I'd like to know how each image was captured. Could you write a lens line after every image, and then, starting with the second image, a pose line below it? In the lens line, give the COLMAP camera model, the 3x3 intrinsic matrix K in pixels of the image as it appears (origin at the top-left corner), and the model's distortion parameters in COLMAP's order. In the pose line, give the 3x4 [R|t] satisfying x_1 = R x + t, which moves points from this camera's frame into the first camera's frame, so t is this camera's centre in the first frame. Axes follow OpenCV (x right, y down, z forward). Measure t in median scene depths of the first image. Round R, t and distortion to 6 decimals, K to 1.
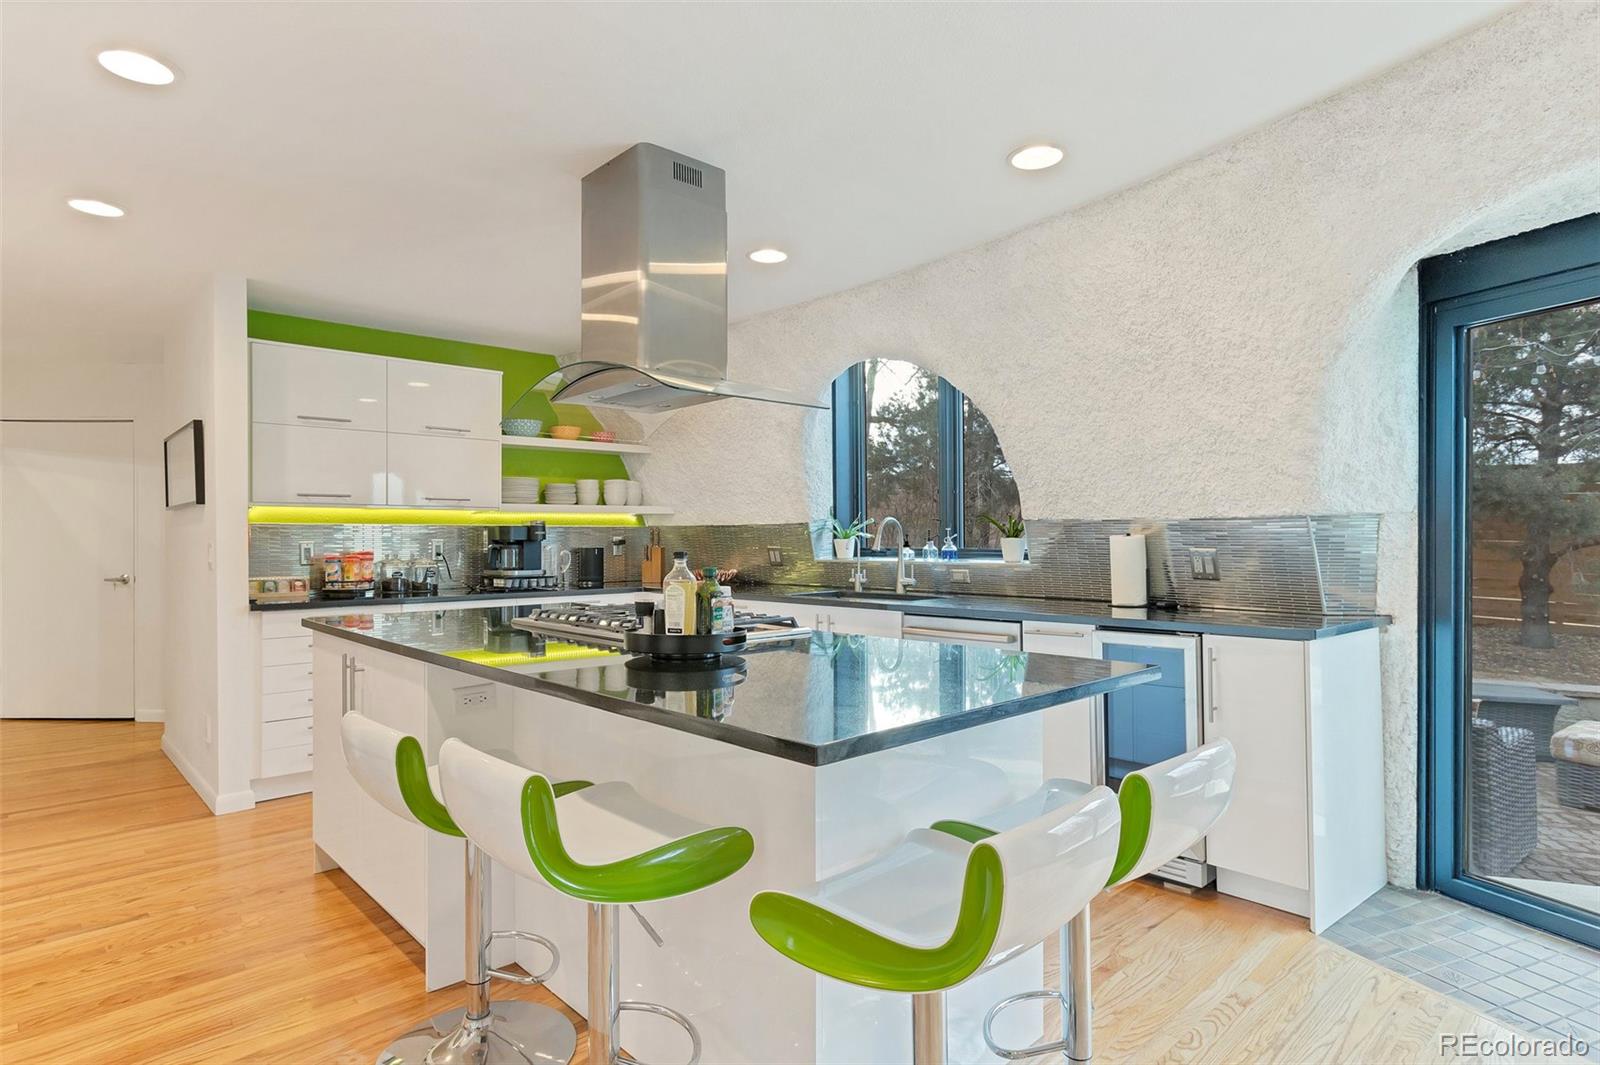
lens RADIAL K [[851.1, 0, 800.0], [0, 851.1, 532.5], [0, 0, 1]] dist [-0.000797, -0.000087]
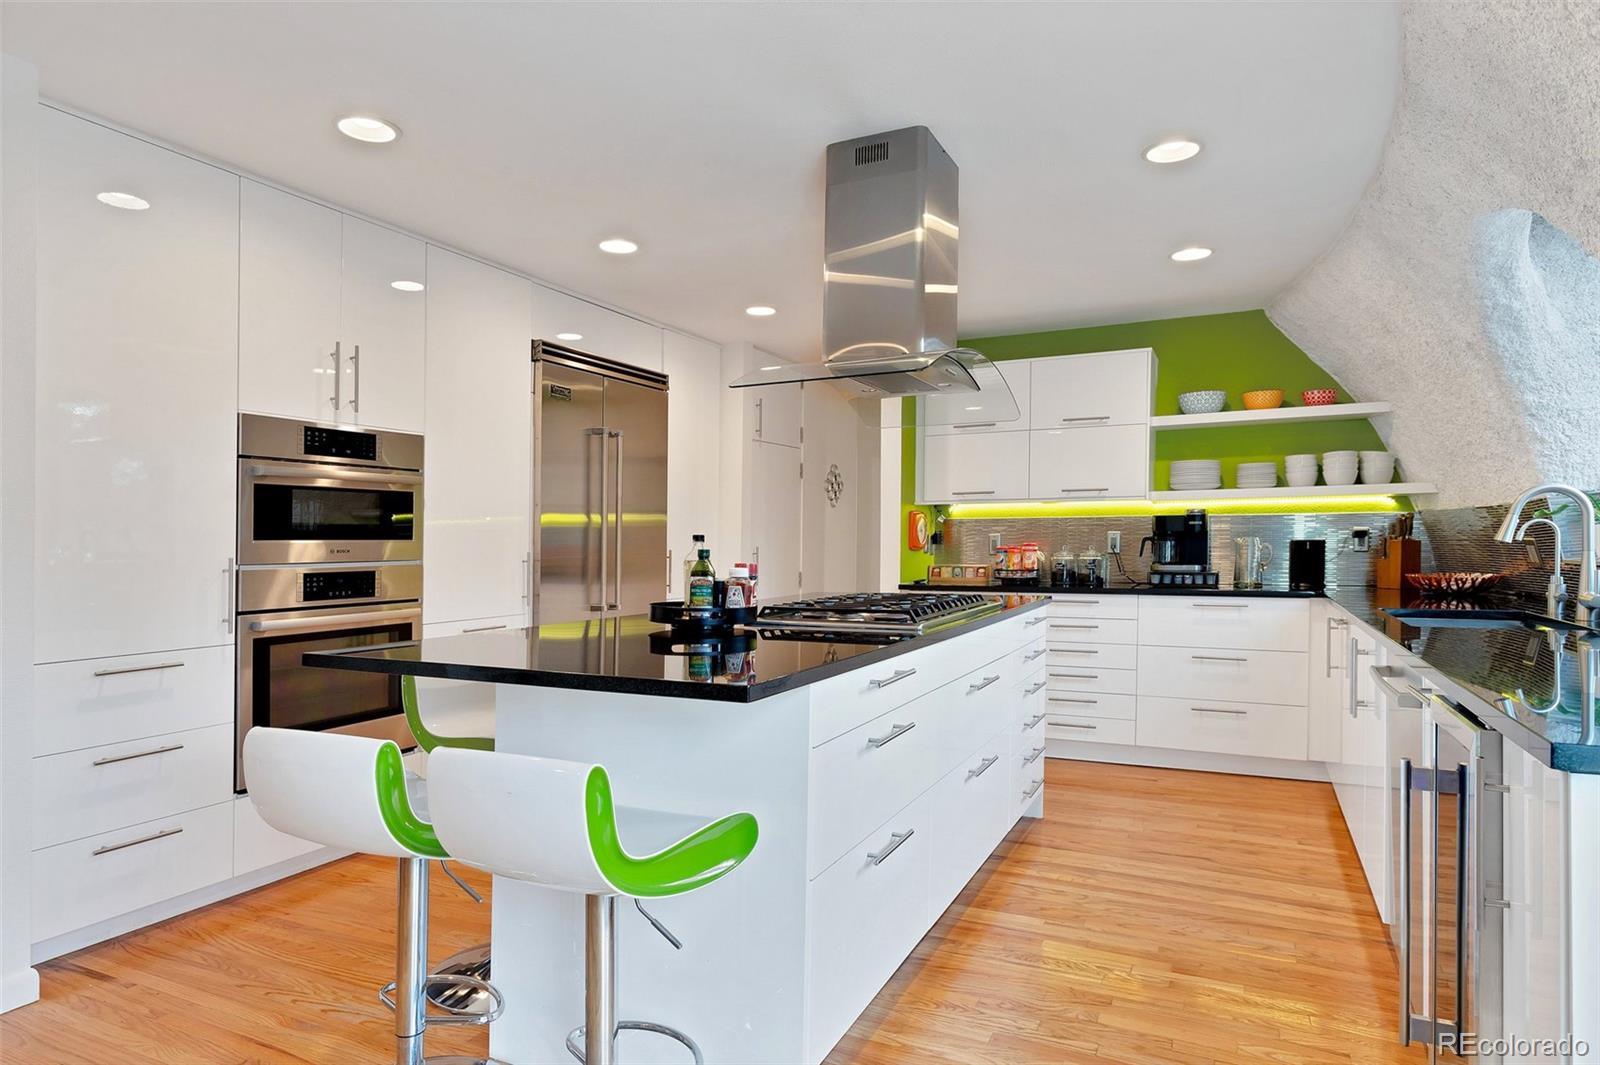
lens RADIAL K [[951.3, 0, 800.0], [0, 951.3, 532.5], [0, 0, 1]] dist [0.000588, 0.000204]
pose [[0.367710, -0.007487, -0.929910, 0.451896], [0.011776, 0.999925, -0.003394, 0.008976], [0.929866, -0.009703, 0.367771, 0.262617]]
